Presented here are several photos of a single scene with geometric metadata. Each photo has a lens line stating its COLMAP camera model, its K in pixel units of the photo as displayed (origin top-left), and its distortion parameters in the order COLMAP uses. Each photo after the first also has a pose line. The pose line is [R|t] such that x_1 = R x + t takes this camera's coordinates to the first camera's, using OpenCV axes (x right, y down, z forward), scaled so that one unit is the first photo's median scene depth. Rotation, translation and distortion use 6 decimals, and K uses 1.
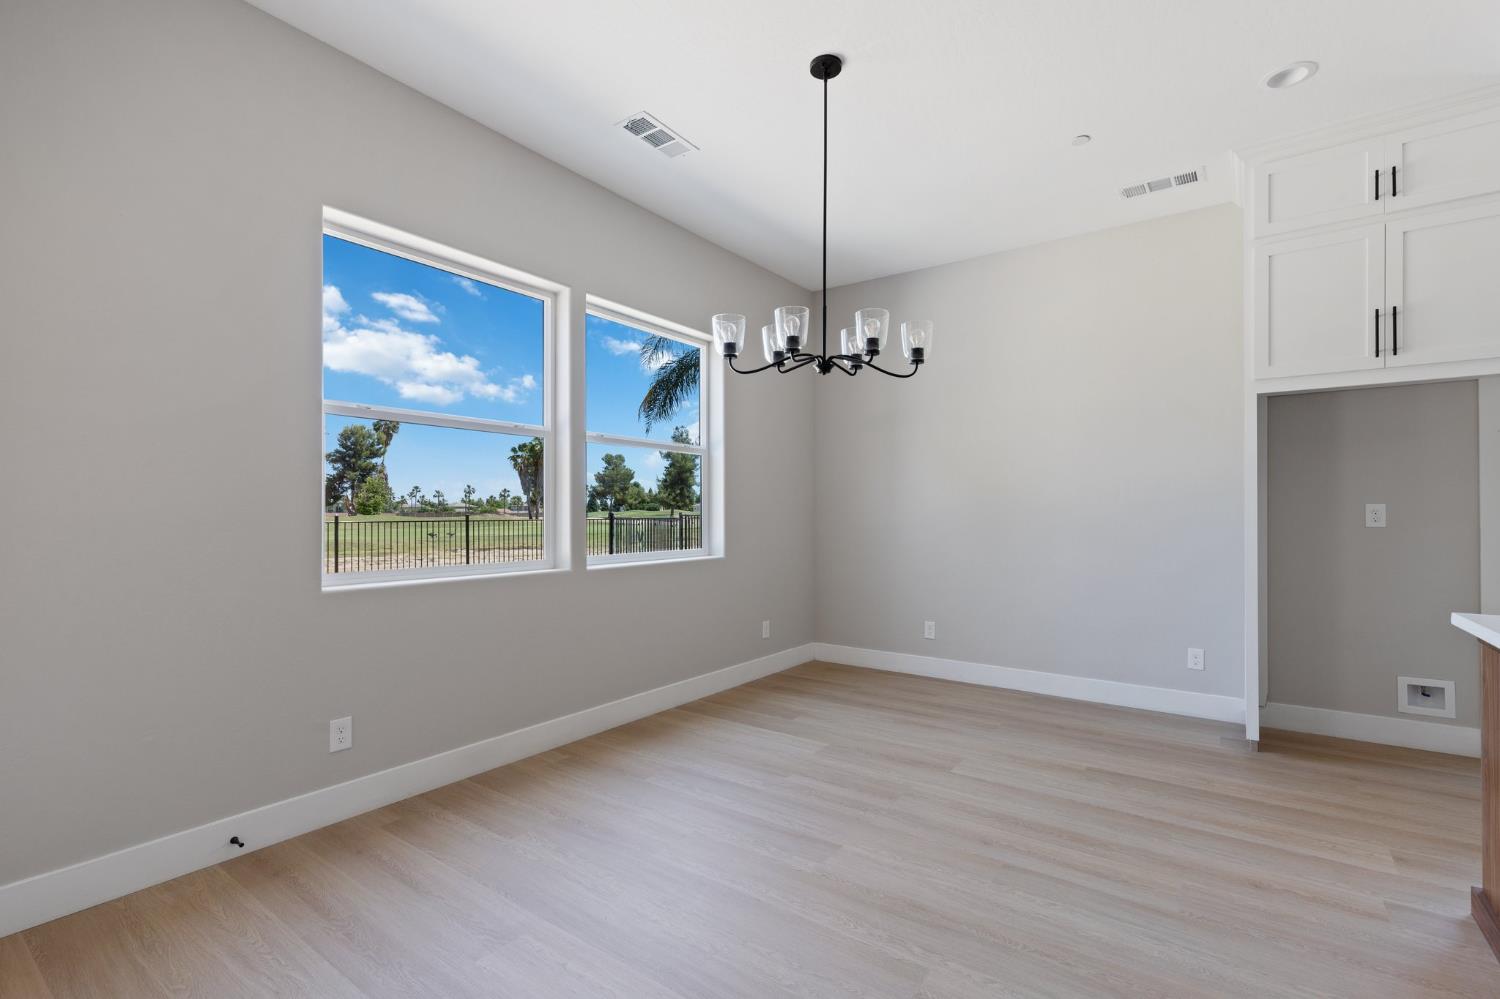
lens RADIAL K [[692.7, 0, 743.8], [0, 692.7, 507.4], [0, 0, 1]] dist [-0.004109, -0.000047]
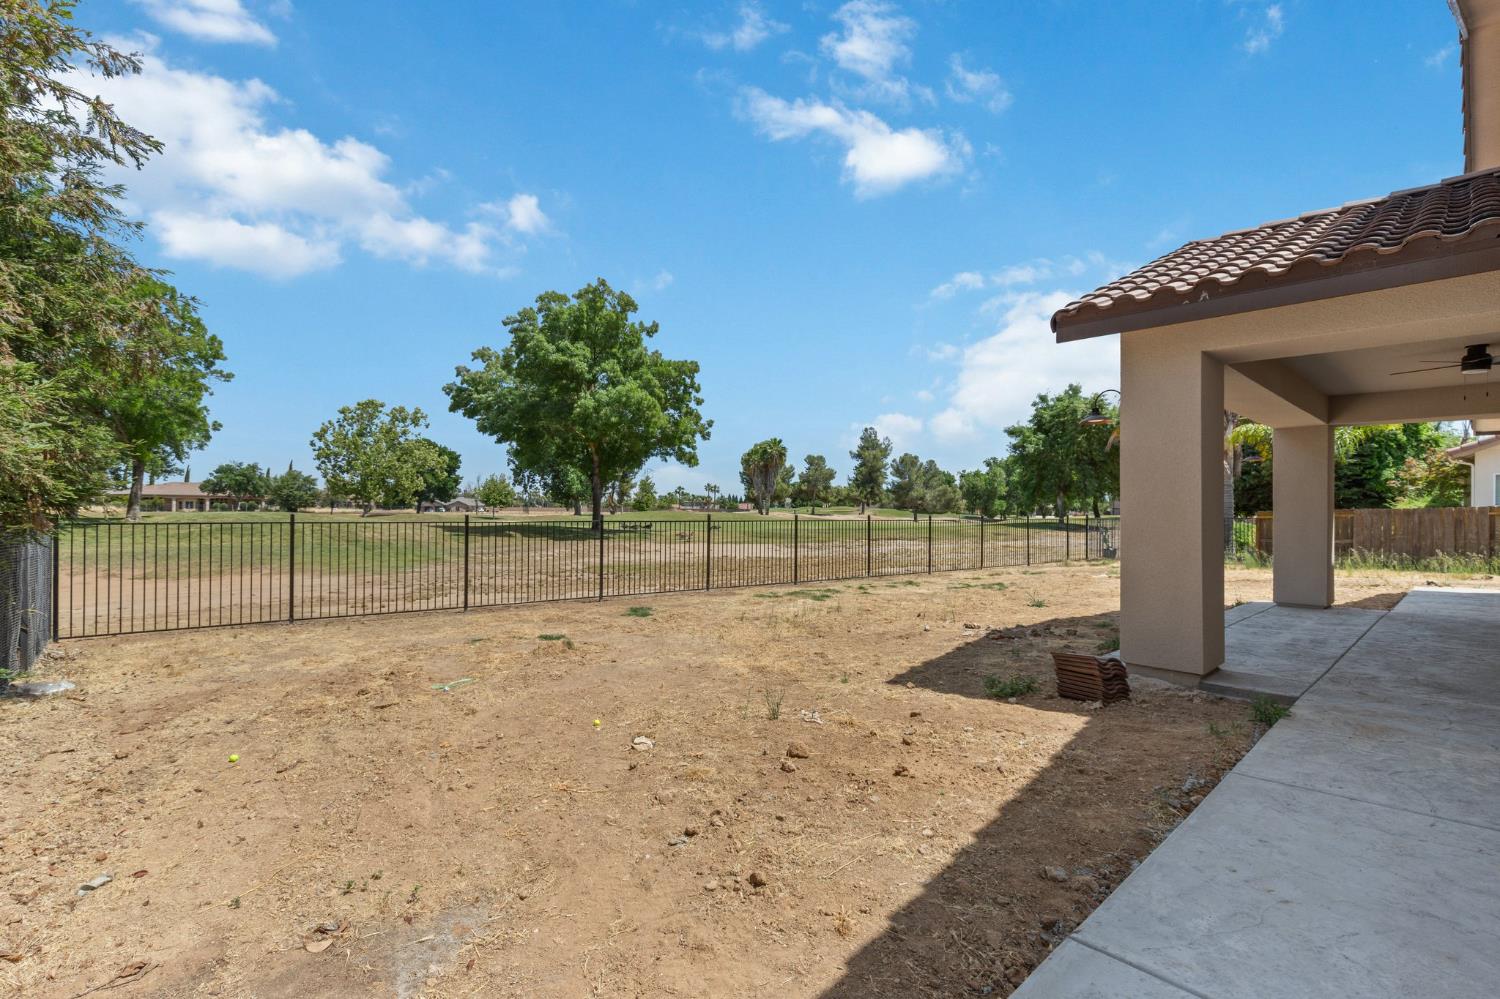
lens RADIAL K [[692.7, 0, 745.6], [0, 692.7, 503.5], [0, 0, 1]] dist [-0.004109, -0.000047]
pose [[0.963697, 0.015793, -0.266532, -0.109676], [-0.016913, 0.999855, -0.001908, -0.036166], [0.266464, 0.006347, 0.963824, 0.711862]]
